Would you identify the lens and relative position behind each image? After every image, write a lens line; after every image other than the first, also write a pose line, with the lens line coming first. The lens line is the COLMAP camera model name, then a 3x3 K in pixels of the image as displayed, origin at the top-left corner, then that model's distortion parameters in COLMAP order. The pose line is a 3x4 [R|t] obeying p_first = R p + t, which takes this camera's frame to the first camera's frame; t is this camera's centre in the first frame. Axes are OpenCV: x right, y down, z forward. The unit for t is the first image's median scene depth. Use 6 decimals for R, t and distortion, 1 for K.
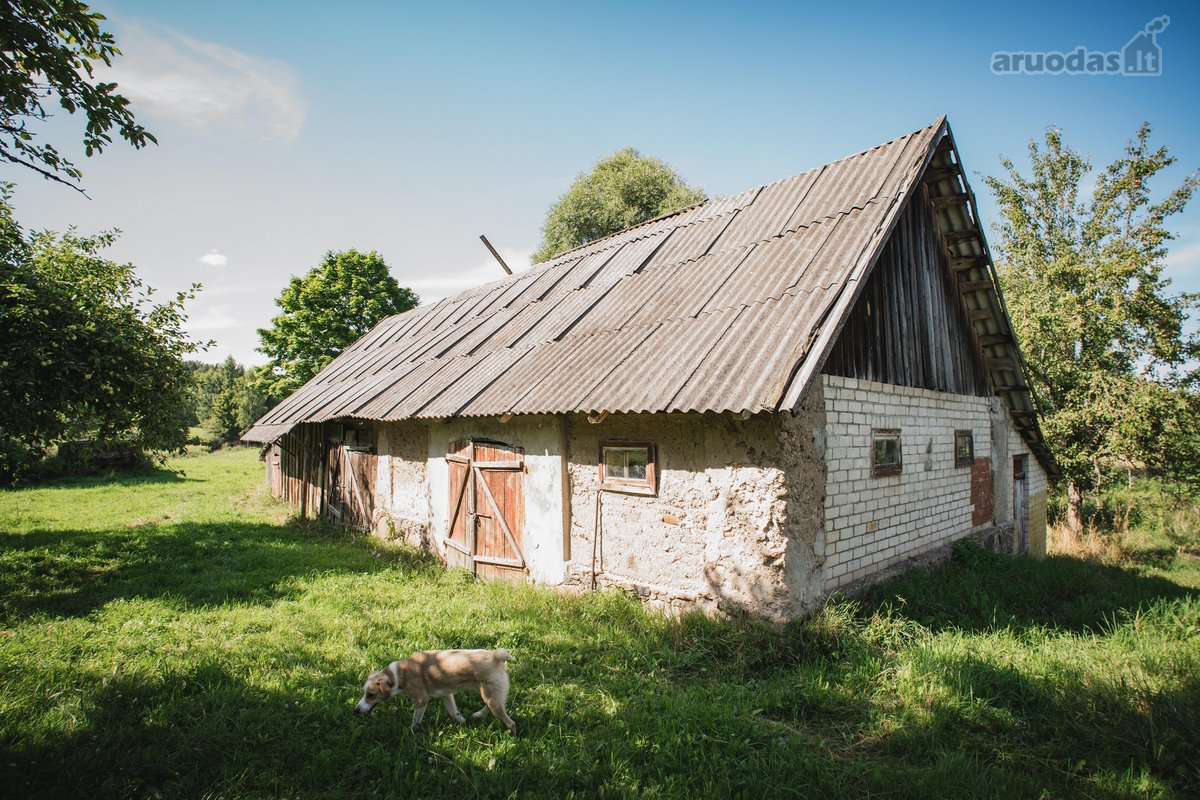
lens RADIAL K [[578.3, 0, 591.8], [0, 578.3, 413.7], [0, 0, 1]] dist [-0.070898, 0.022524]
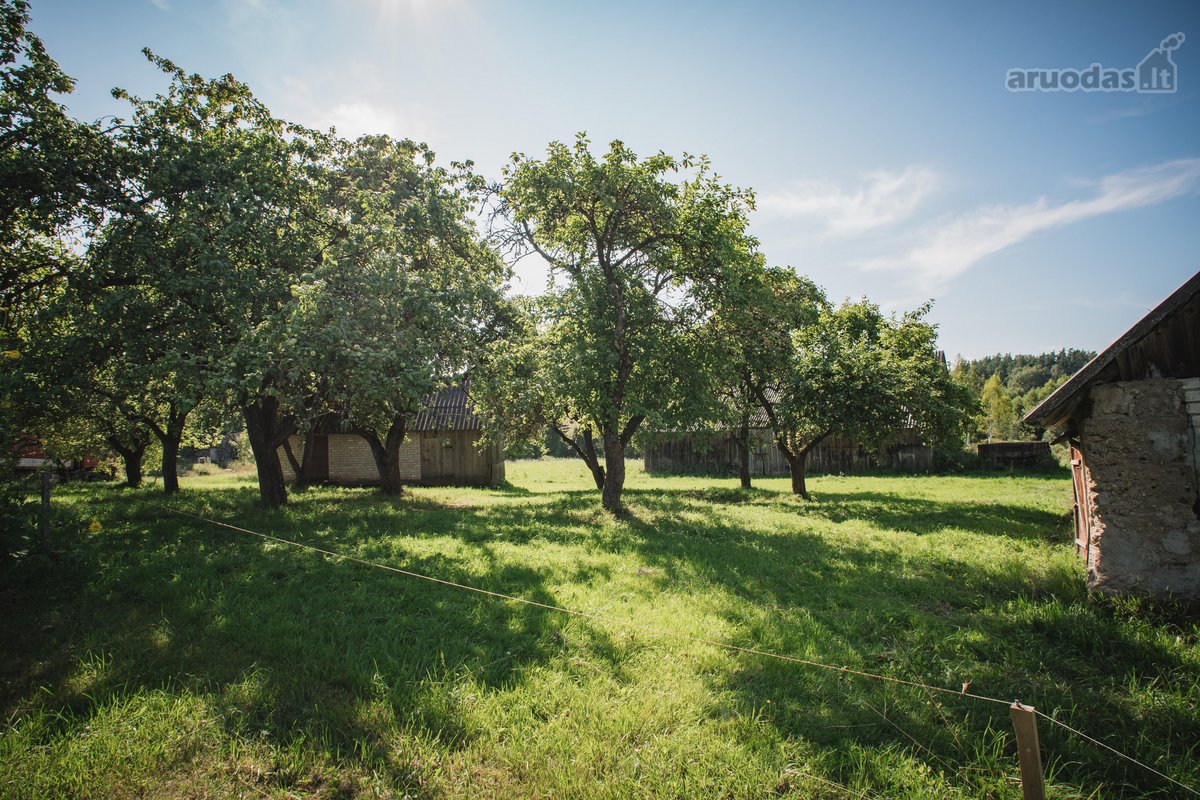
lens RADIAL K [[578.3, 0, 591.8], [0, 578.3, 413.7], [0, 0, 1]] dist [-0.070898, 0.022524]
pose [[0.097268, -0.043041, -0.994327, 0.224640], [0.040039, 0.998425, -0.039302, -0.002056], [0.994453, -0.035989, 0.098838, -0.028633]]
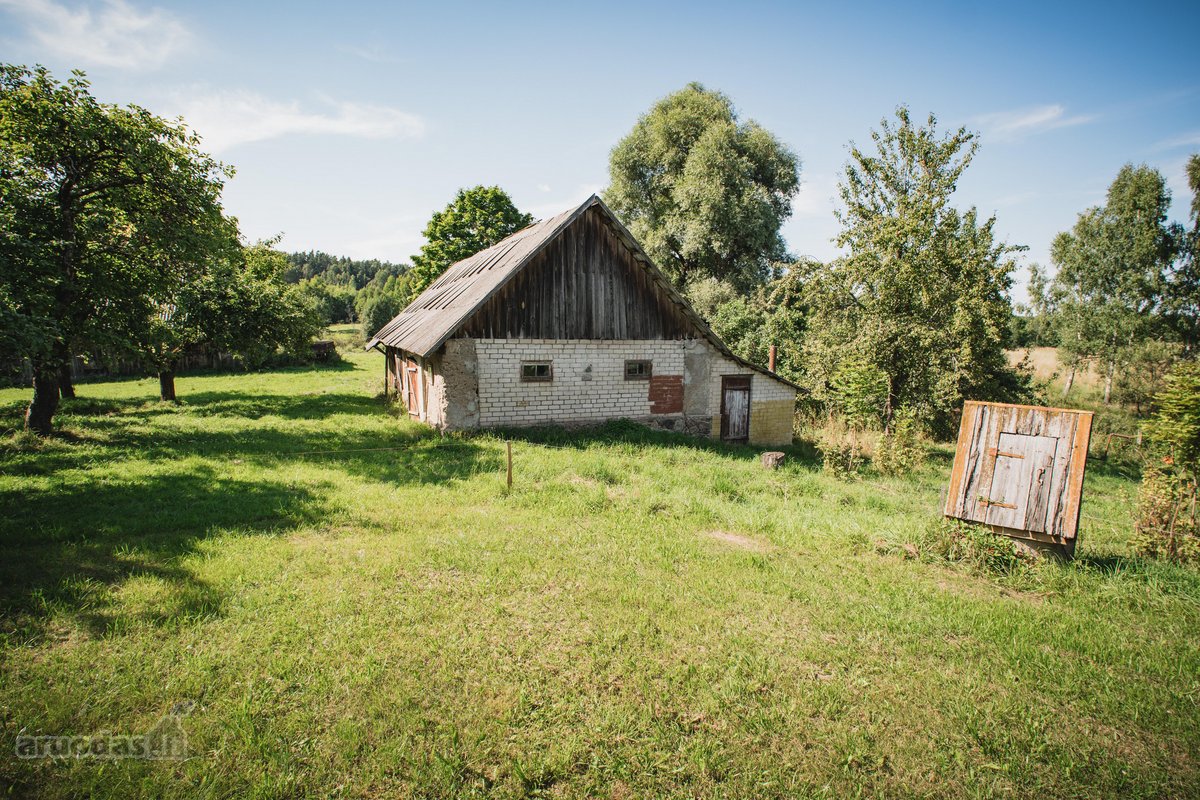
lens RADIAL K [[578.3, 0, 591.8], [0, 578.3, 413.7], [0, 0, 1]] dist [-0.070898, 0.022524]
pose [[0.951024, 0.059333, -0.303371, 0.290486], [-0.004738, 0.984089, 0.177615, -0.034003], [0.309082, -0.167479, 0.936172, -0.214265]]
